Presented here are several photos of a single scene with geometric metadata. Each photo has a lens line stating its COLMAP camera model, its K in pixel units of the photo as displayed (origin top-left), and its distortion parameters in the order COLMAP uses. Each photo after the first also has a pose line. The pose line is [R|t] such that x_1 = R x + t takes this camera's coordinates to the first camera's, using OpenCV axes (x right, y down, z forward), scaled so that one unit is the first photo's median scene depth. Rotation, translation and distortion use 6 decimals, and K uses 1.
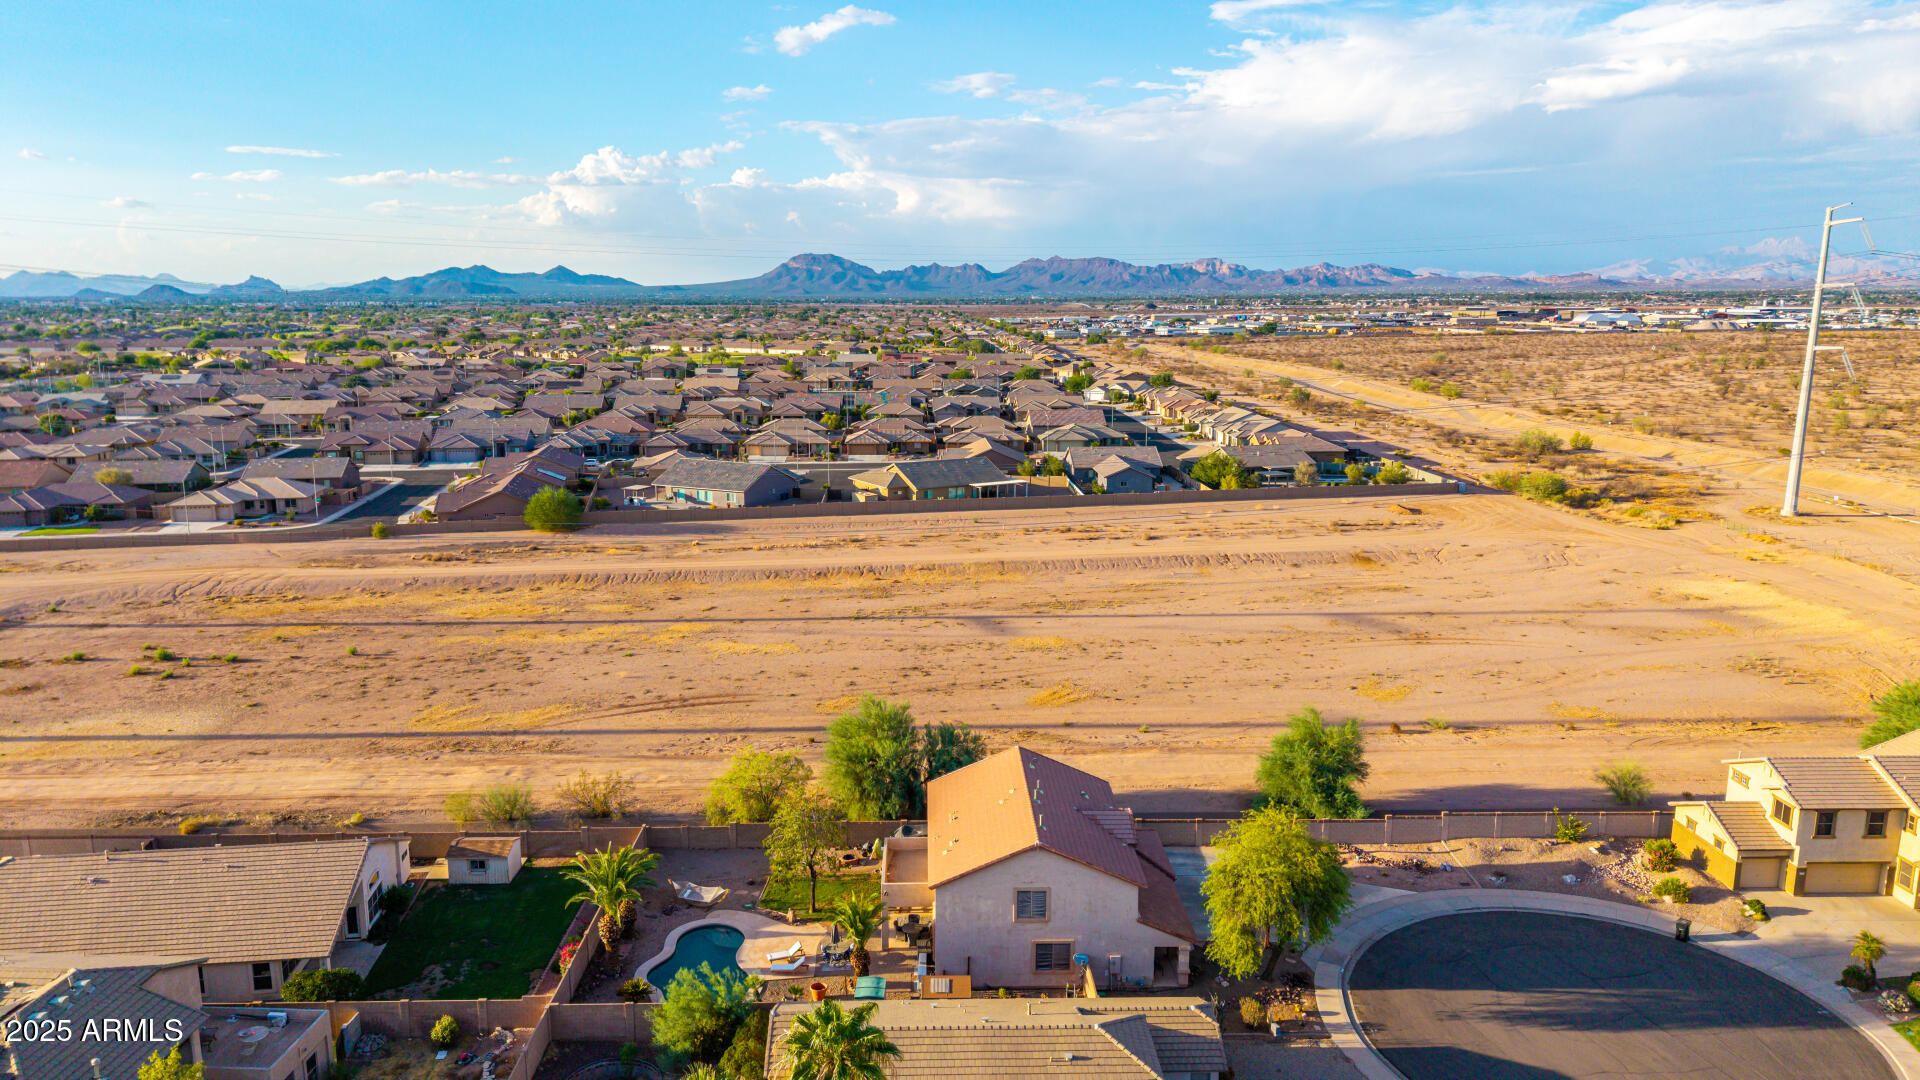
lens RADIAL K [[1269.9, 0, 960.0], [0, 1269.9, 540.0], [0, 0, 1]] dist [0.041465, -0.033968]
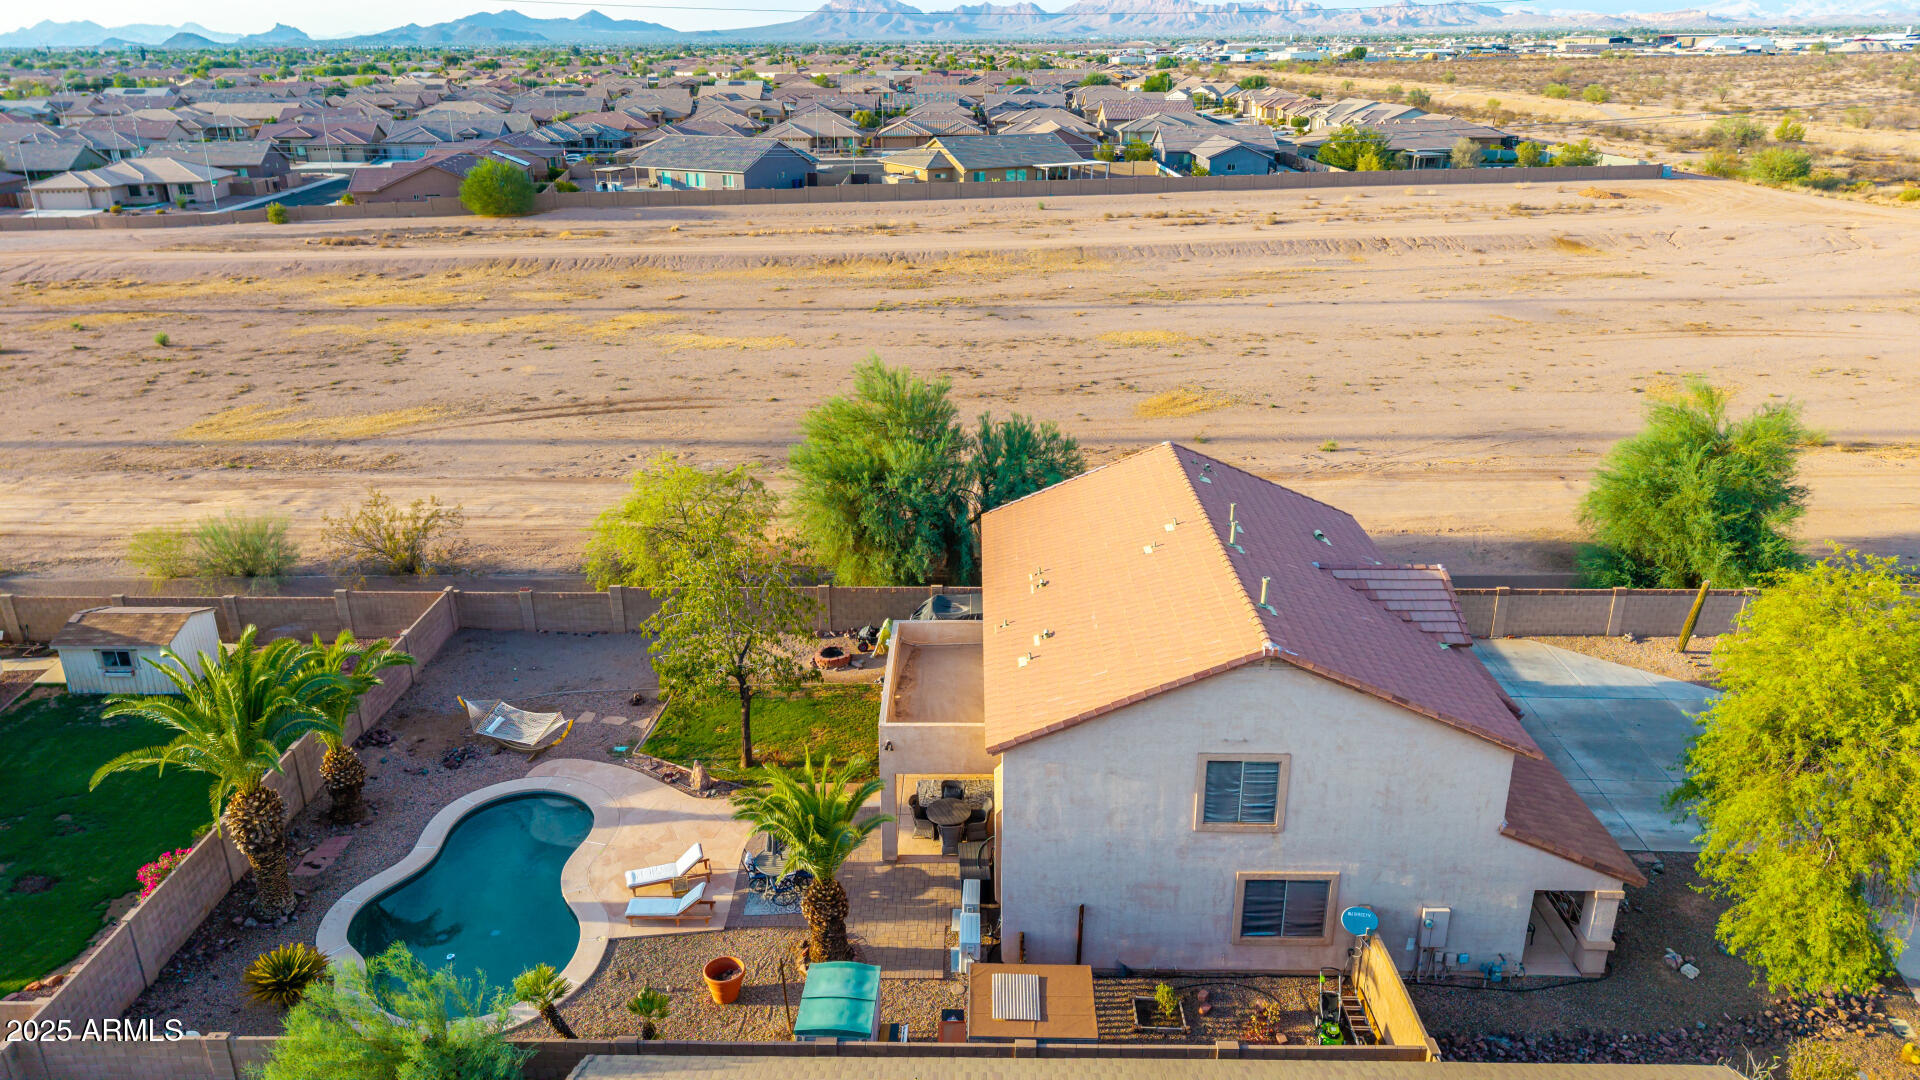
lens RADIAL K [[1245.9, 0, 957.1], [0, 1245.9, 568.3], [0, 0, 1]] dist [0.011577, -0.002406]
pose [[0.999144, 0.009097, -0.040365, -0.007742], [-0.000735, 0.979283, 0.202495, 0.057786], [0.041371, -0.202292, 0.978451, 0.264031]]
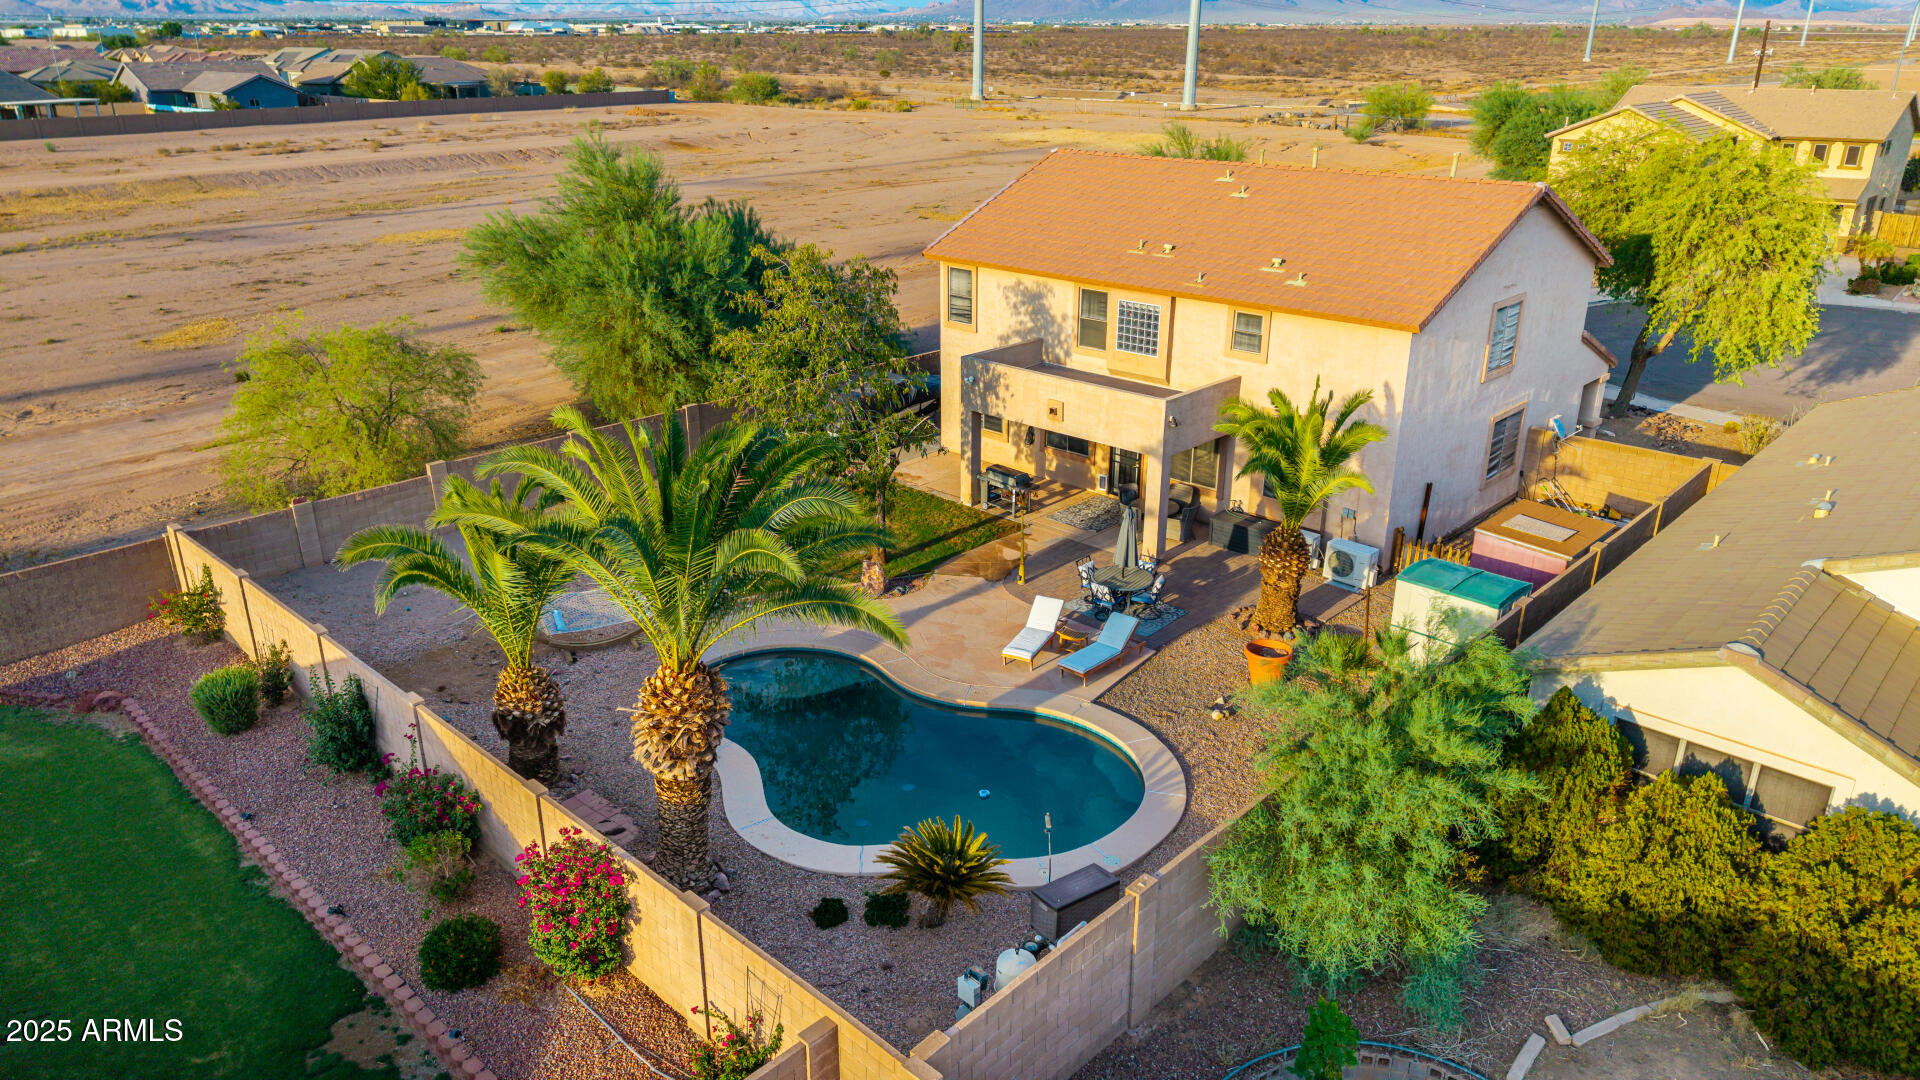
lens RADIAL K [[1287.9, 0, 921.7], [0, 1287.9, 569.6], [0, 0, 1]] dist [0.002997, -0.006458]
pose [[0.714636, -0.267336, 0.646395, -0.169037], [0.132650, 0.959112, 0.250016, 0.093708], [-0.686804, -0.092926, 0.720878, 0.337835]]
